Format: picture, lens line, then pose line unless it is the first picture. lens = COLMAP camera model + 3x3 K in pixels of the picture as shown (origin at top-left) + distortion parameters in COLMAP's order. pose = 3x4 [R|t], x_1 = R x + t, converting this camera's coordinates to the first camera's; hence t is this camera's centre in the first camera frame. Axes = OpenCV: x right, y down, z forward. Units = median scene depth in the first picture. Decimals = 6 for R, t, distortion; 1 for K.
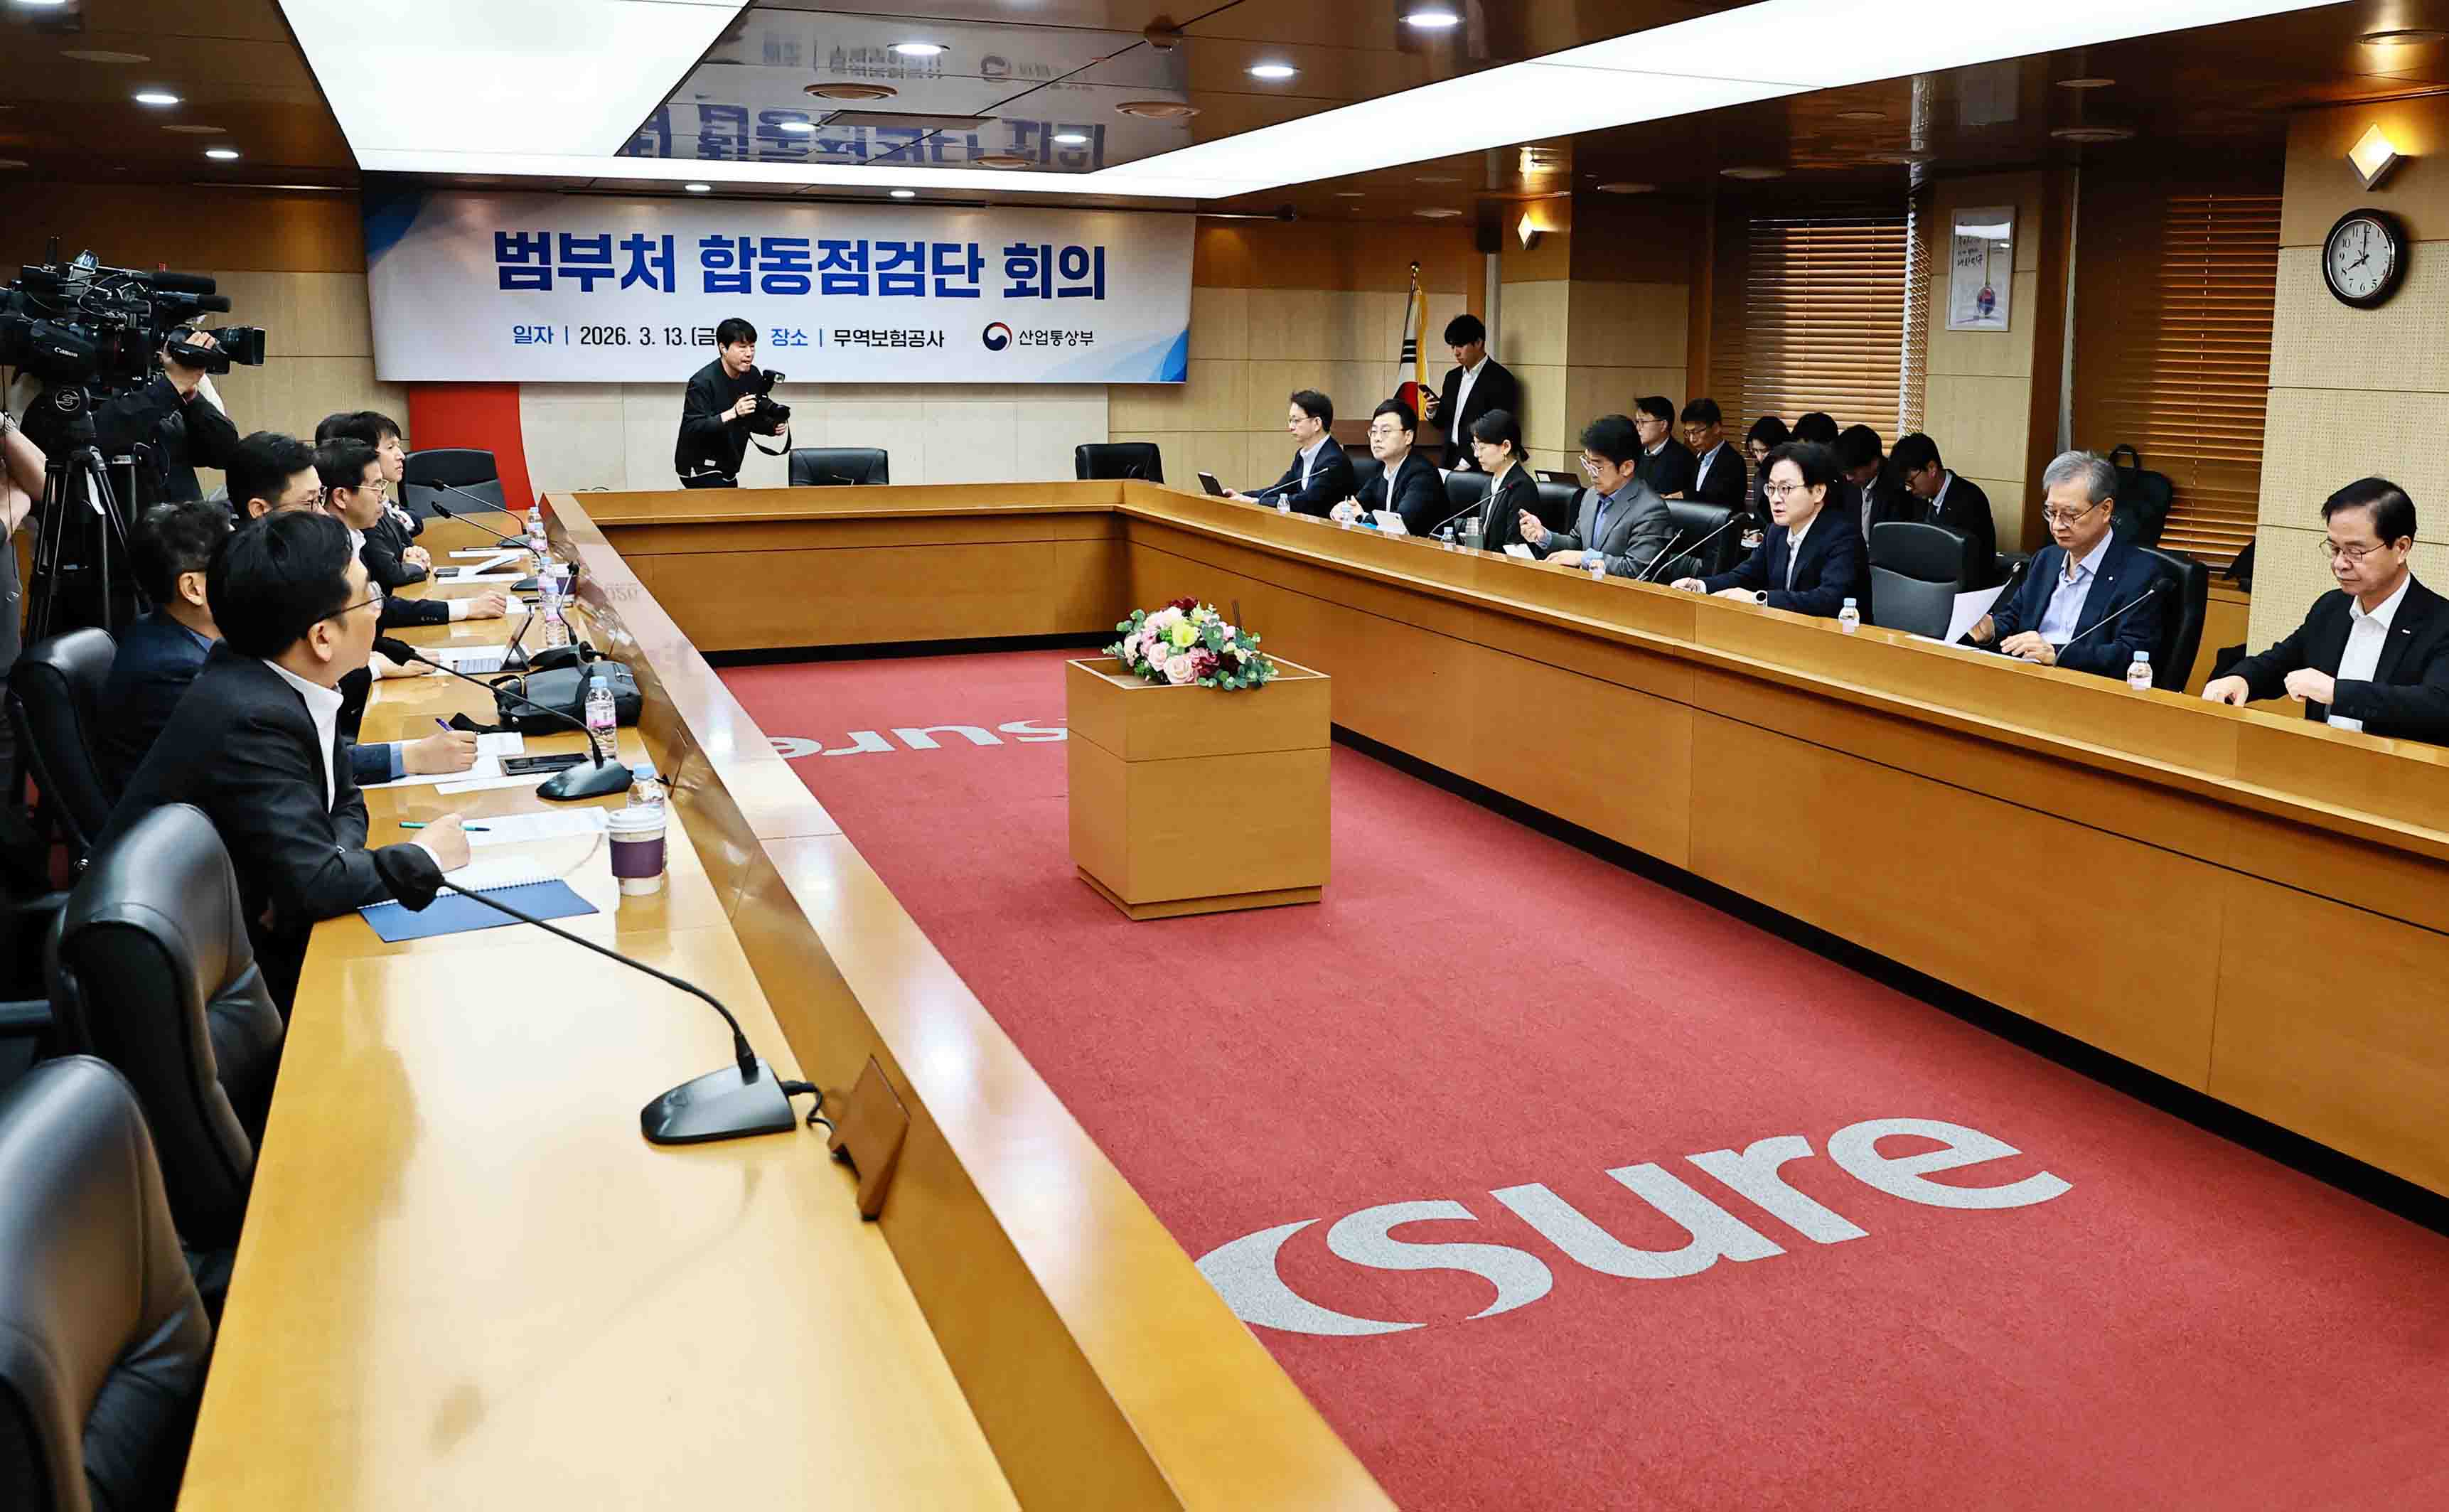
lens RADIAL K [[1892.5, 0, 1167.0], [0, 1892.5, 754.9], [0, 0, 1]] dist [-0.023276, -0.007599]
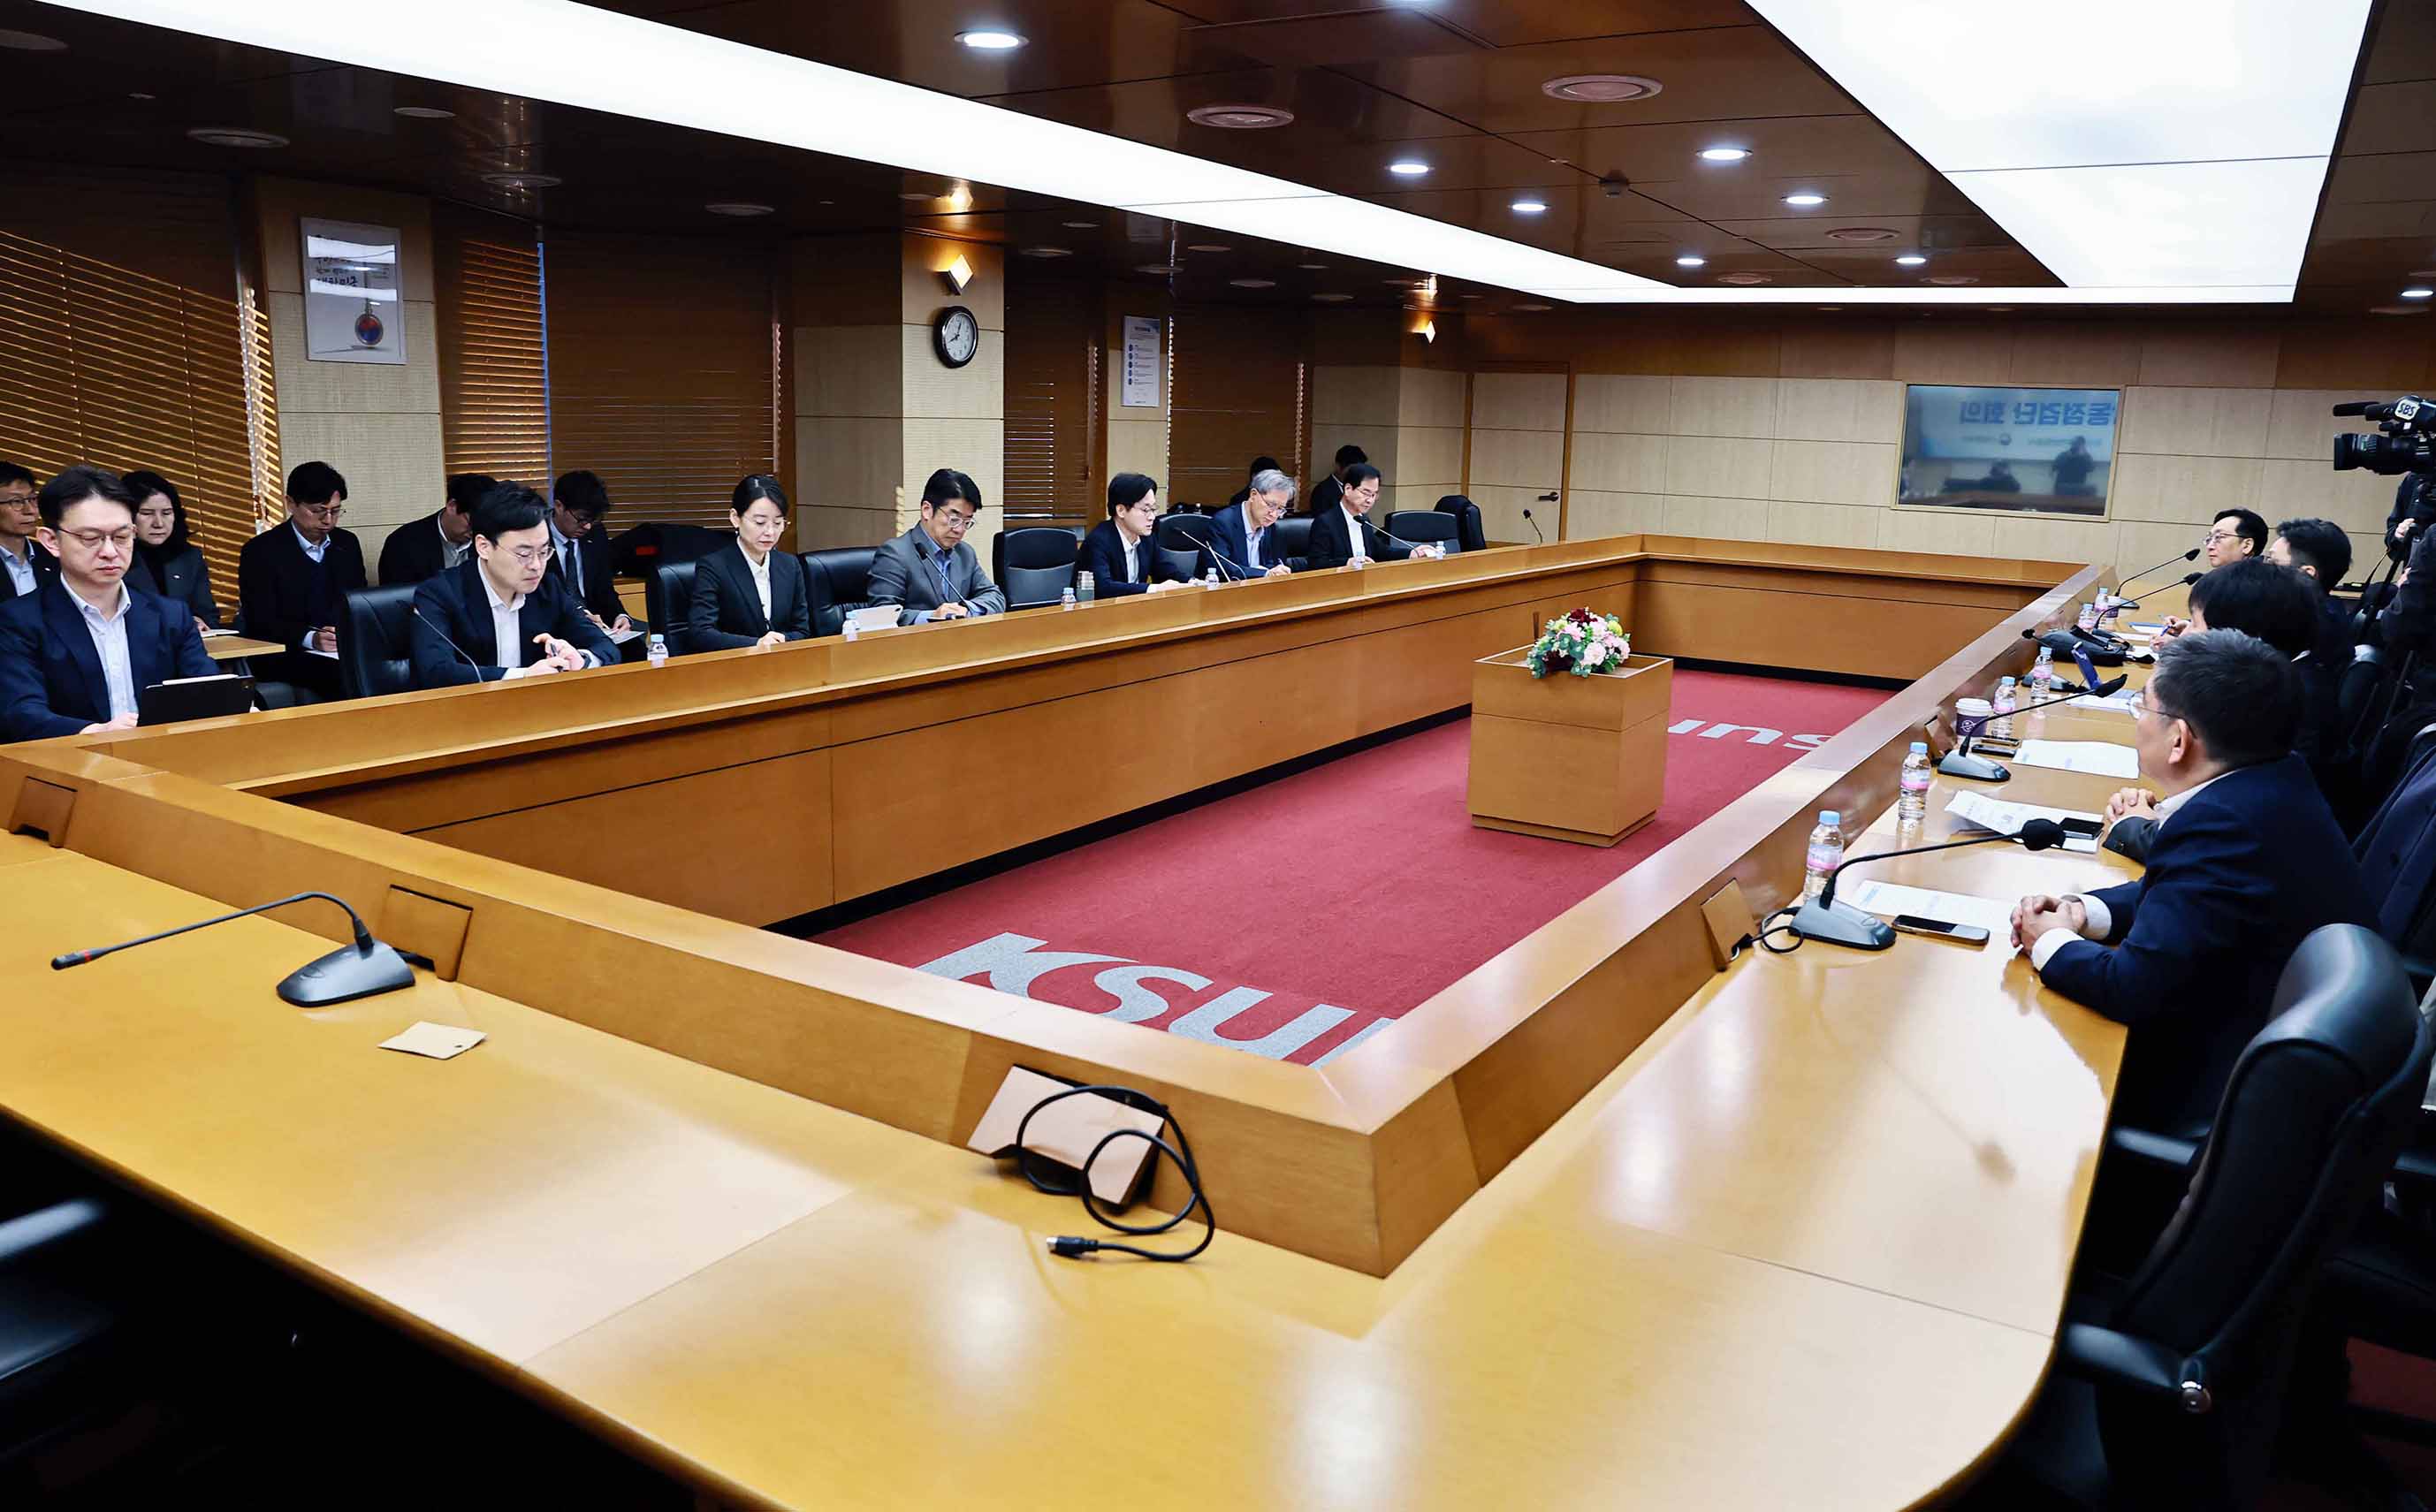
lens RADIAL K [[1882.3, 0, 1160.8], [0, 1882.3, 754.9], [0, 0, 1]] dist [-0.023276, -0.007599]
pose [[-0.611835, -0.172193, 0.772016, -0.407697], [0.139682, 0.937157, 0.319726, -0.217949], [-0.778555, 0.303456, -0.549333, 0.964983]]
